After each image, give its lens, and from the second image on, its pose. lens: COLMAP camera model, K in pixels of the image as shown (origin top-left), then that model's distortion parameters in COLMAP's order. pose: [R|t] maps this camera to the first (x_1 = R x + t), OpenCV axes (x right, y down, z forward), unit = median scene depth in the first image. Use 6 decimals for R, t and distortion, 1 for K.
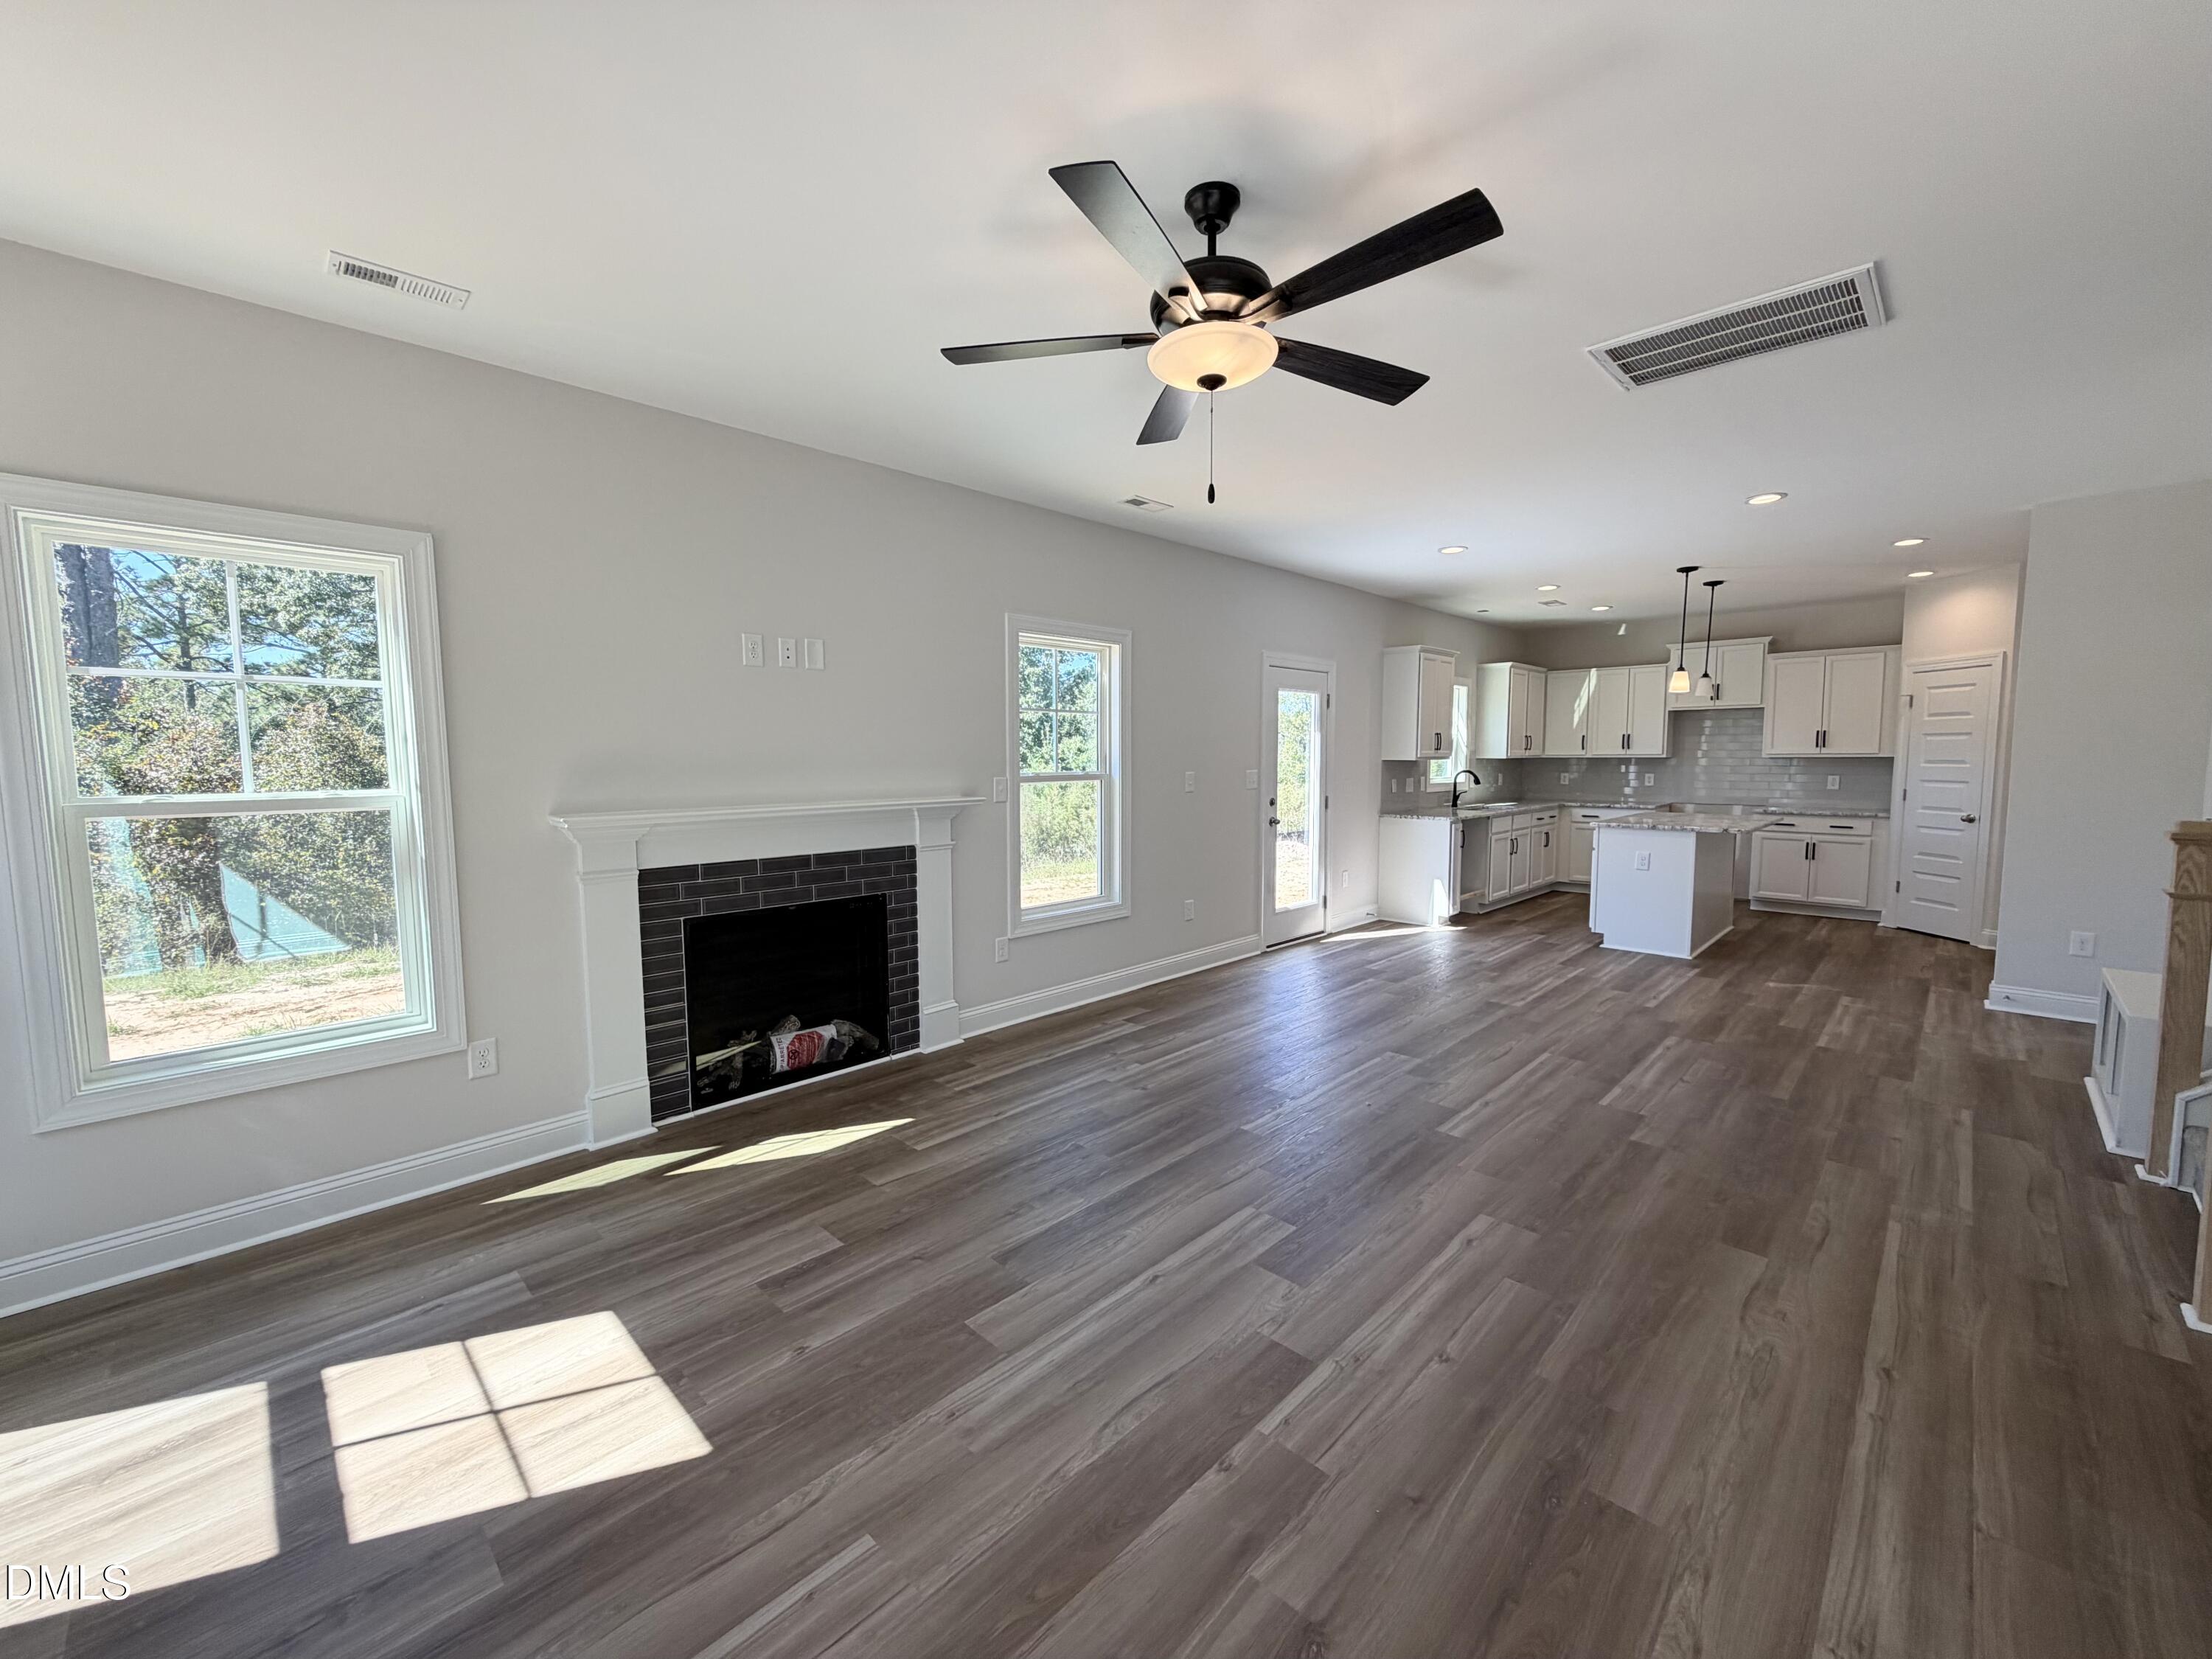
lens RADIAL K [[876.7, 0, 1101.3], [0, 876.7, 828.3], [0, 0, 1]] dist [-0.000524, -0.000057]
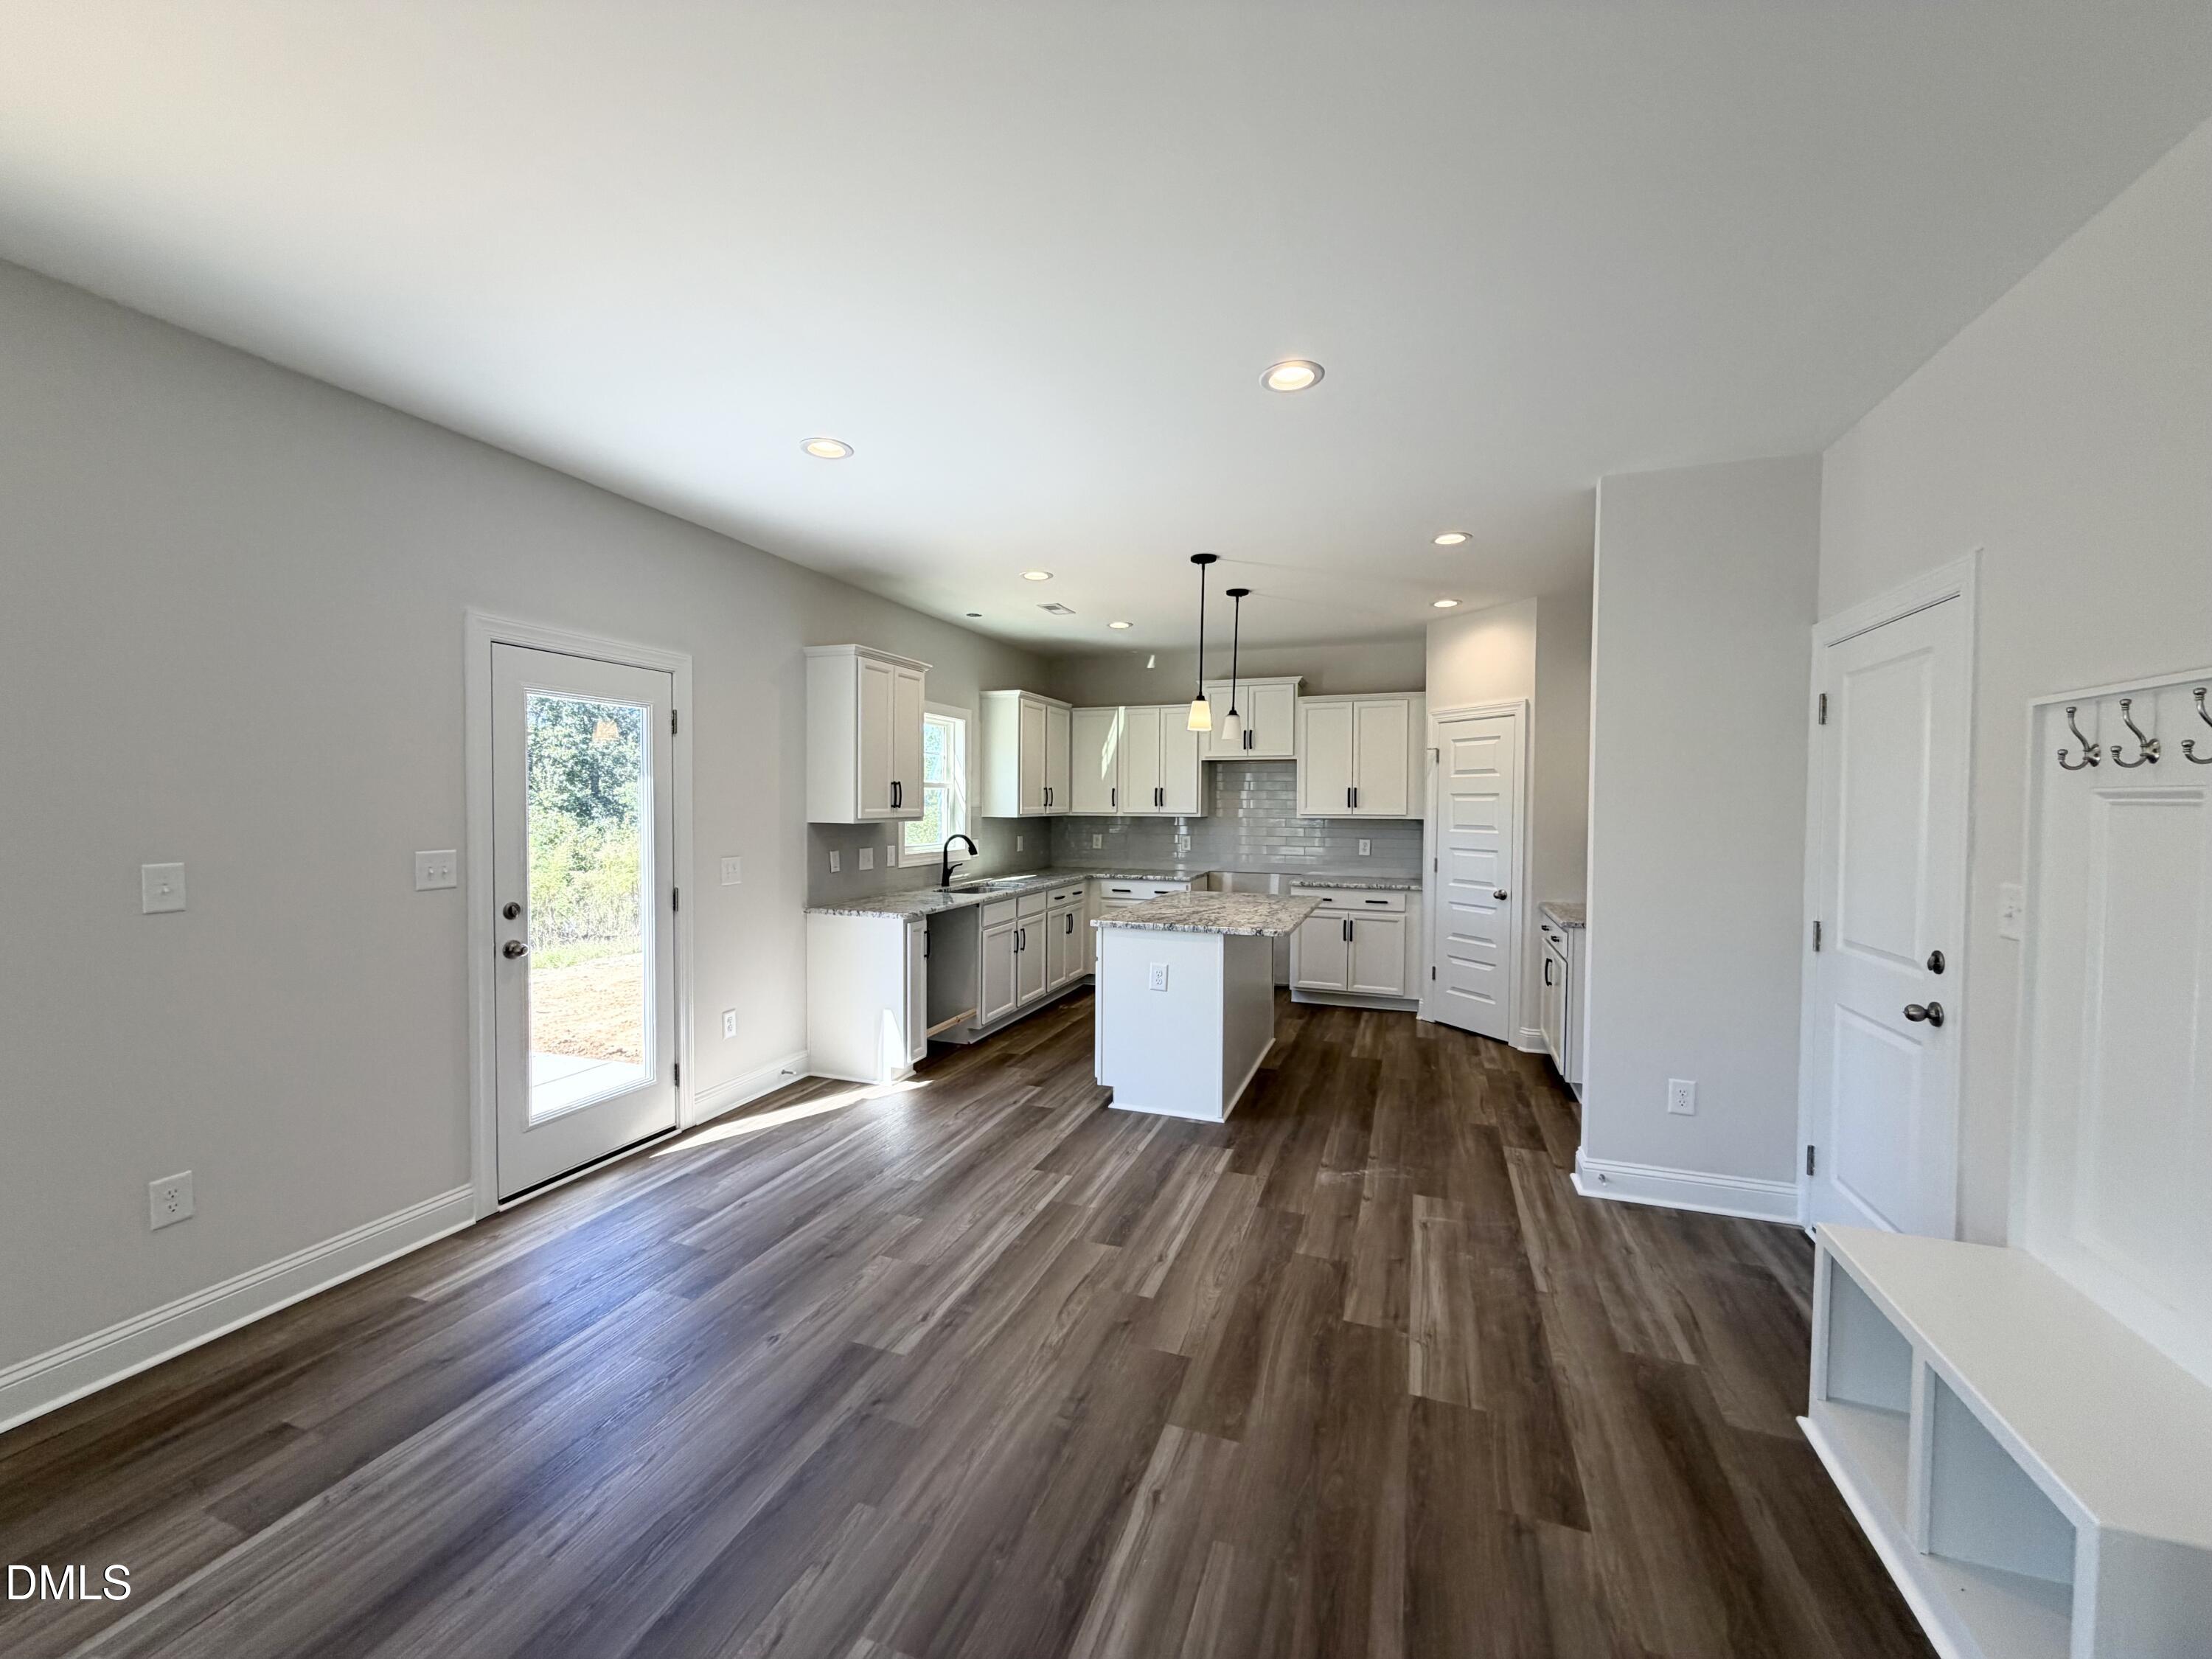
lens RADIAL K [[876.7, 0, 1101.3], [0, 876.7, 828.3], [0, 0, 1]] dist [-0.000524, -0.000057]
pose [[0.909242, -0.002132, 0.416261, 0.272519], [0.024474, 0.998531, -0.048345, -0.041236], [-0.415547, 0.054145, 0.907959, 0.367800]]
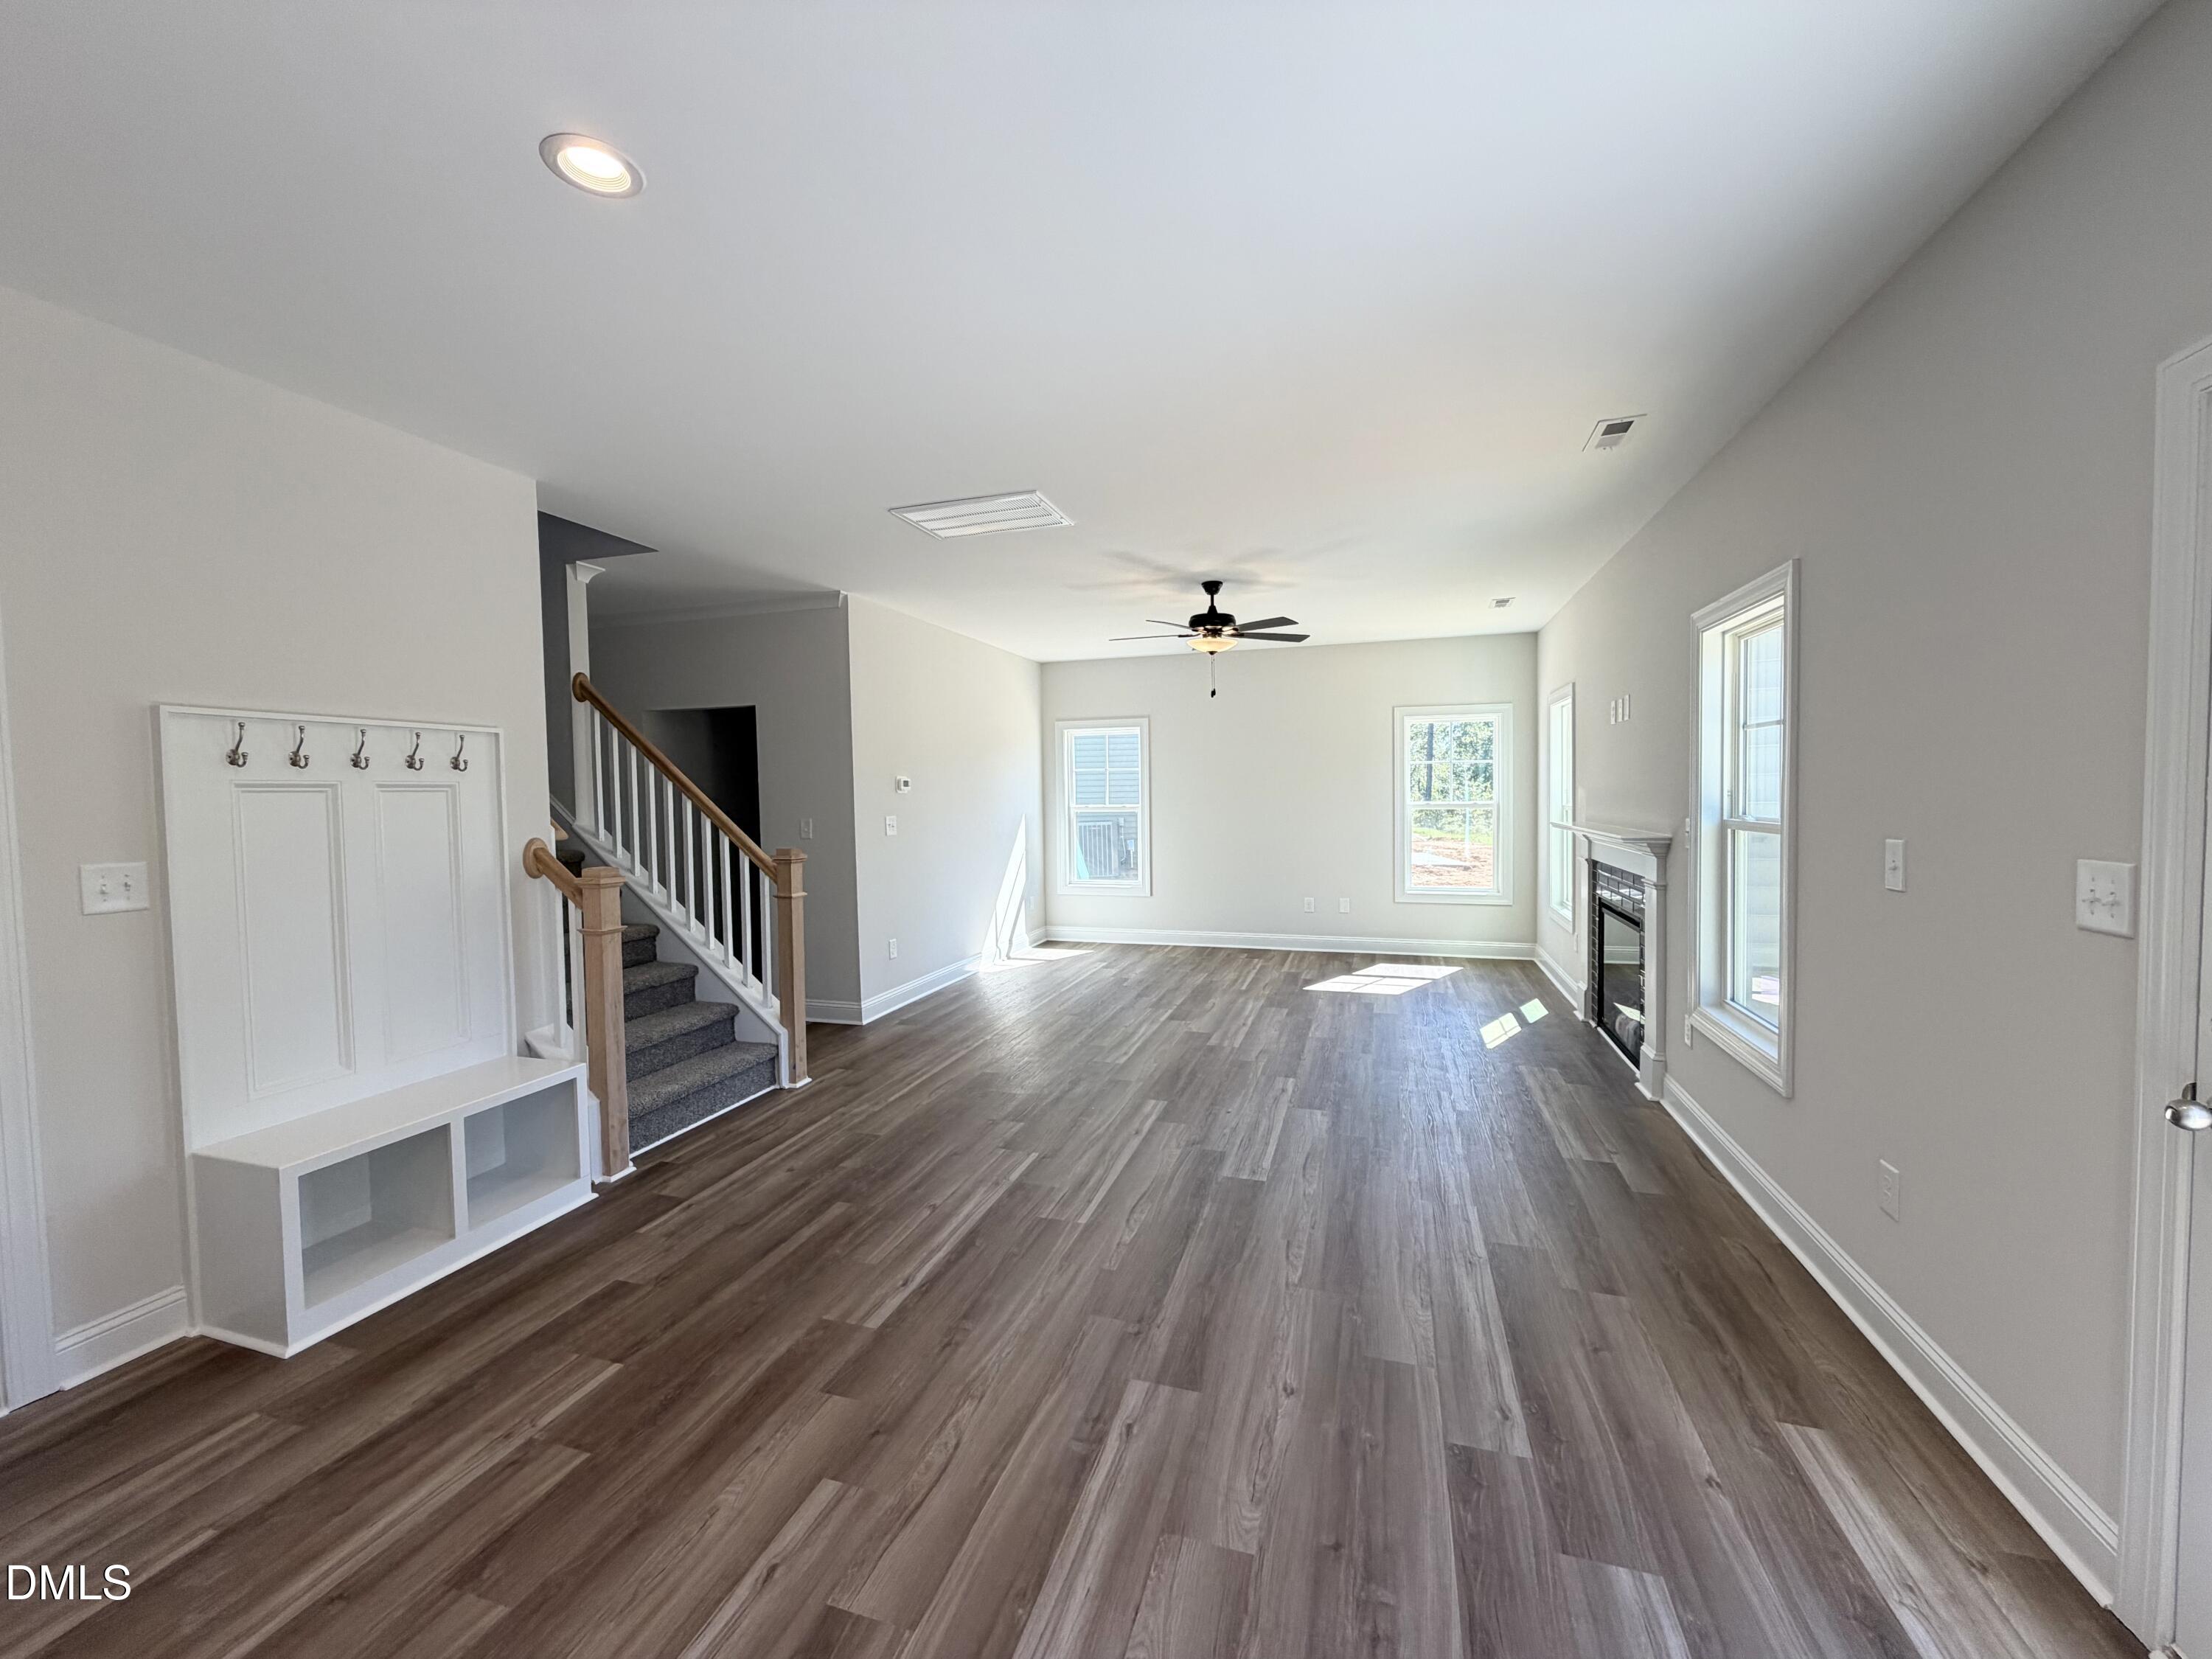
lens RADIAL K [[876.7, 0, 1101.3], [0, 876.7, 828.3], [0, 0, 1]] dist [-0.000524, -0.000057]
pose [[-0.891171, 0.036490, -0.452197, 0.492586], [-0.019787, 0.992685, 0.119100, -0.090082], [0.453236, 0.115086, -0.883930, 0.978360]]
